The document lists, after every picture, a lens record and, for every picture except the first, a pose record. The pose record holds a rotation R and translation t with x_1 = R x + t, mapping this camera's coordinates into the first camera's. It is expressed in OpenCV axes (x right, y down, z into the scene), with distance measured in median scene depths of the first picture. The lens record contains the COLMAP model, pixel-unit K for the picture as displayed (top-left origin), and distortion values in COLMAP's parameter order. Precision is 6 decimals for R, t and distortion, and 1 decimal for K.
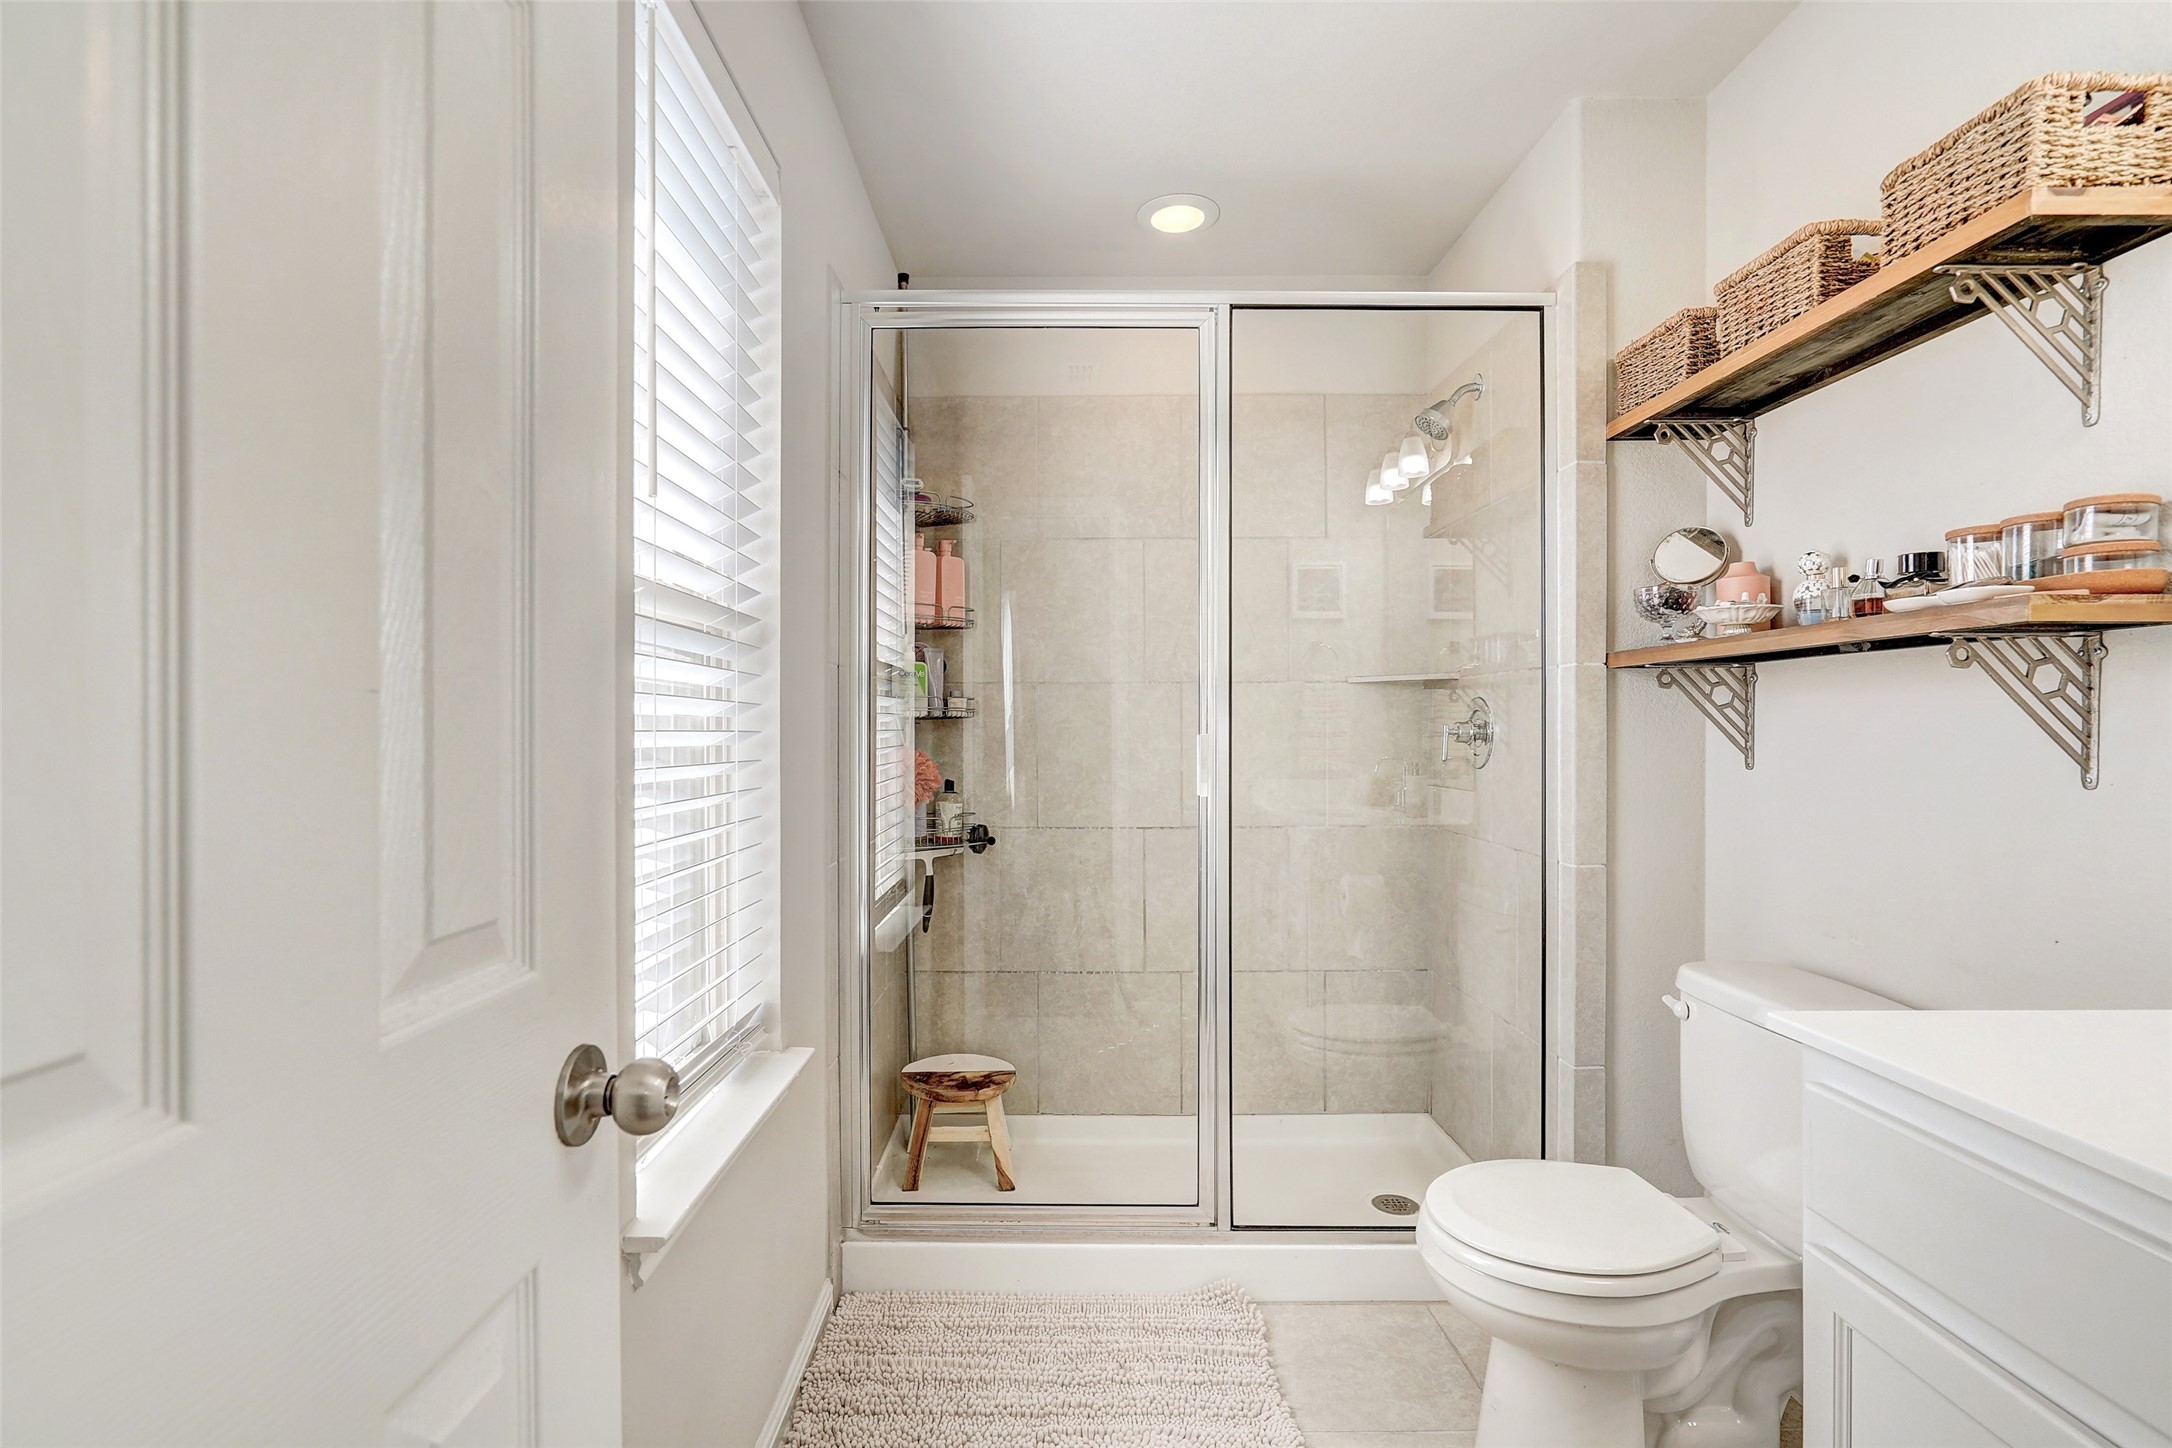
lens RADIAL K [[1055.6, 0, 1083.6], [0, 1055.6, 732.7], [0, 0, 1]] dist [-0.002836, -0.000271]
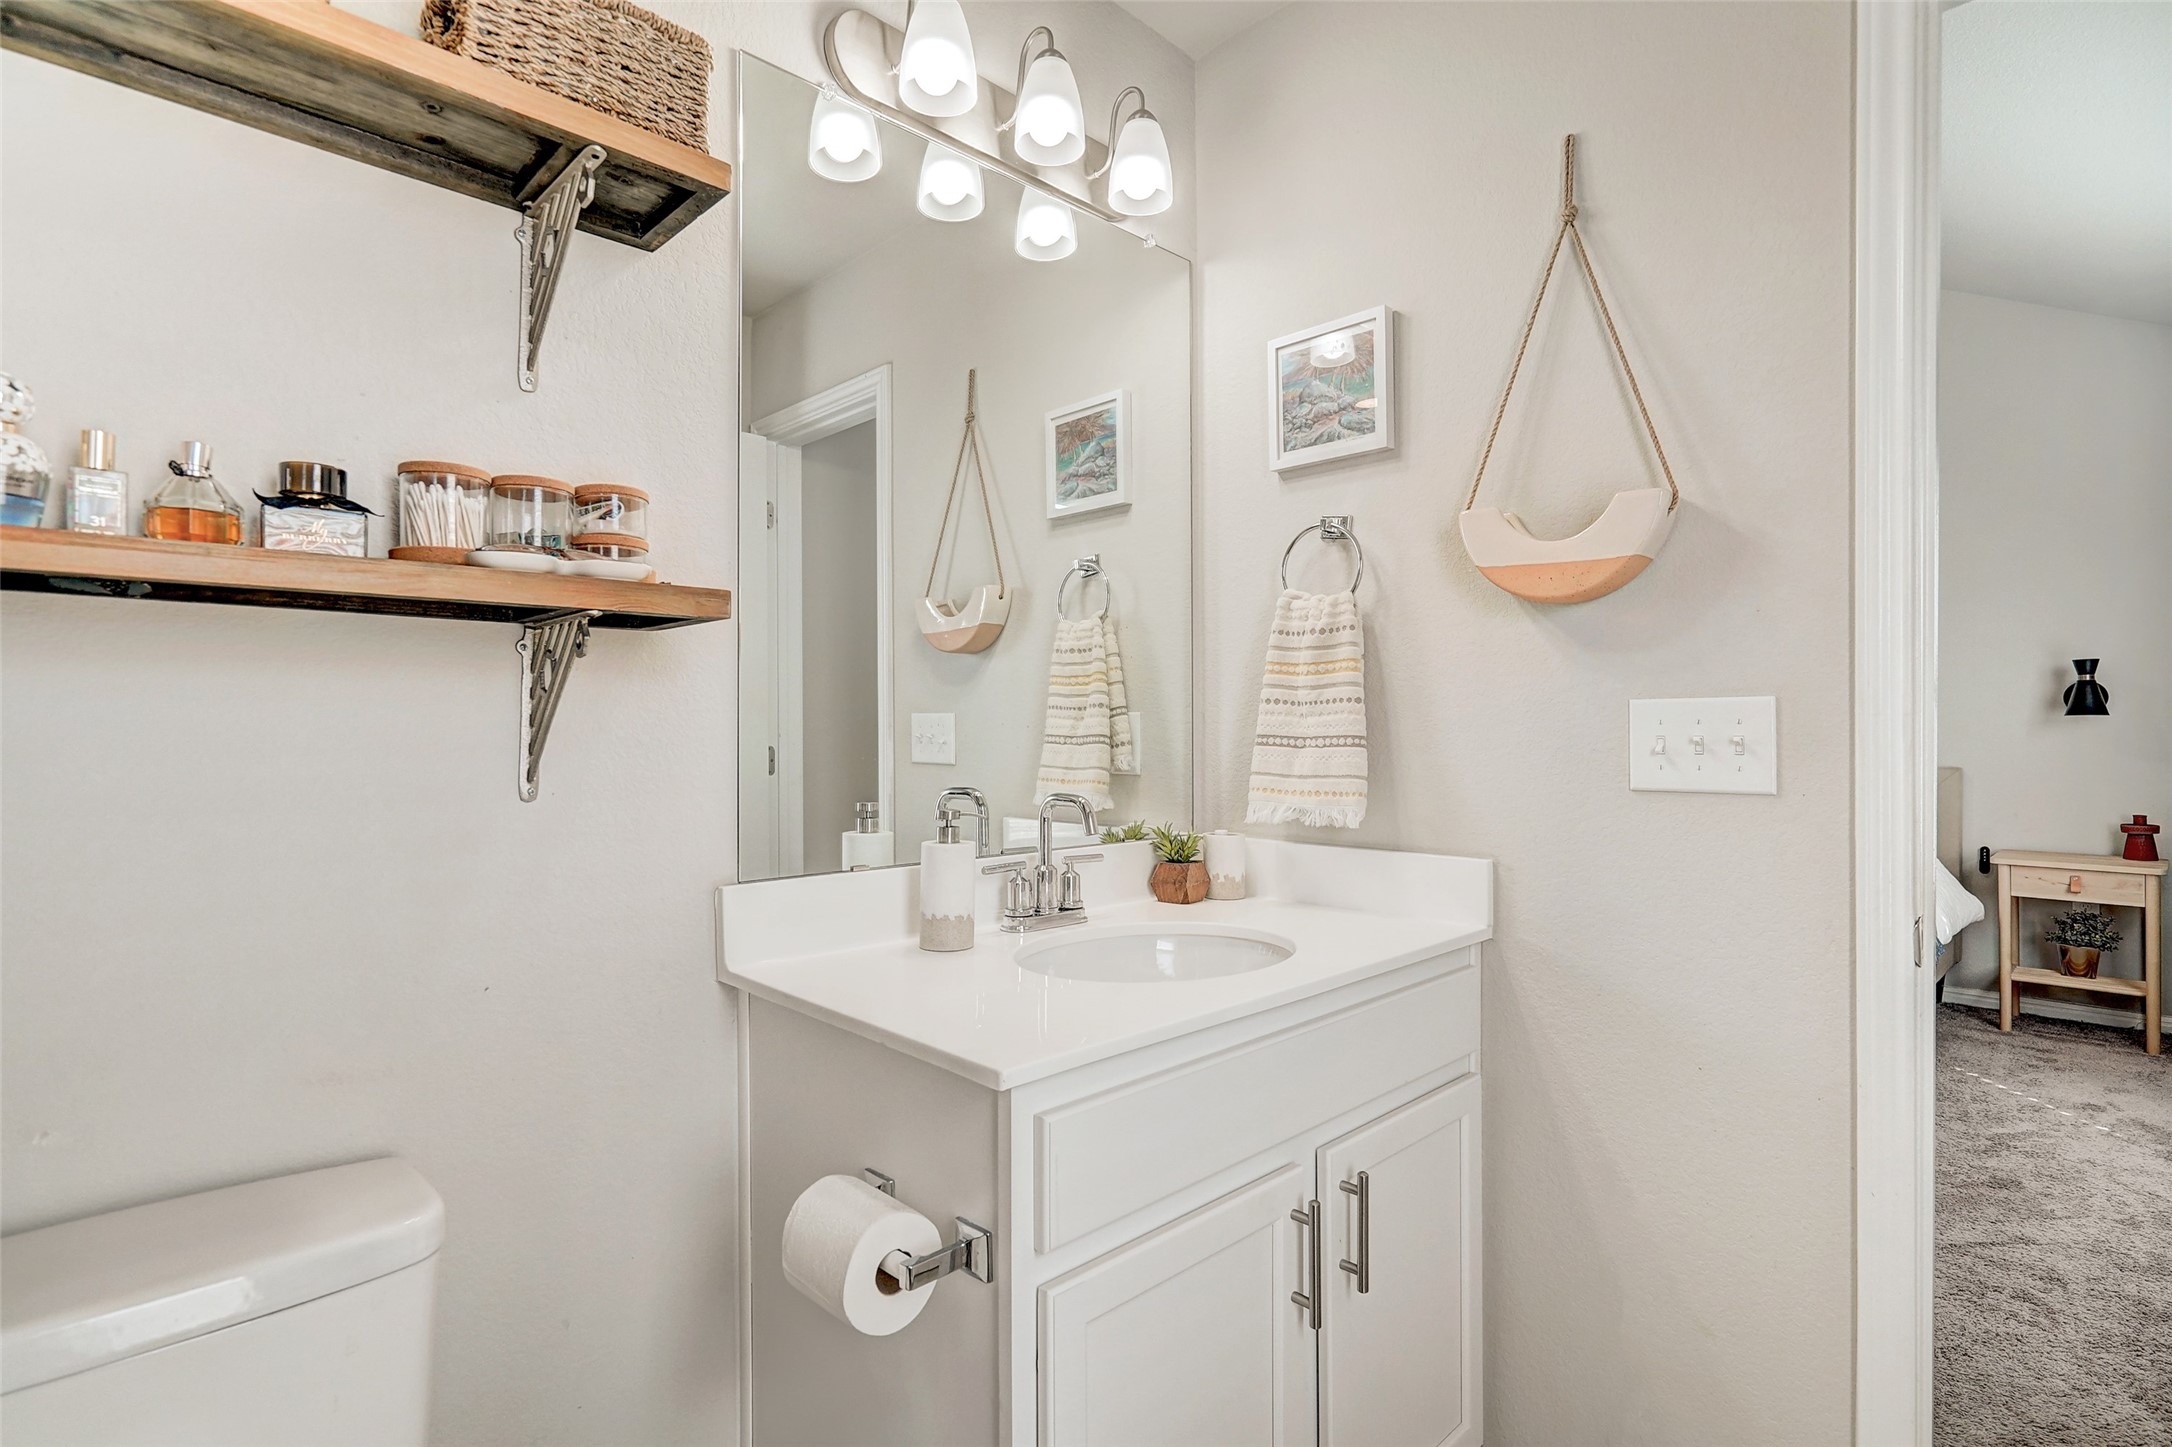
lens RADIAL K [[1065.9, 0, 1087.6], [0, 1065.9, 722.9], [0, 0, 1]] dist [-0.000049, 0.003952]
pose [[-0.700339, 0.004507, 0.713797, -0.007846], [0.000582, 0.999983, -0.005743, -0.007690], [-0.713811, -0.003606, -0.700330, 1.127429]]
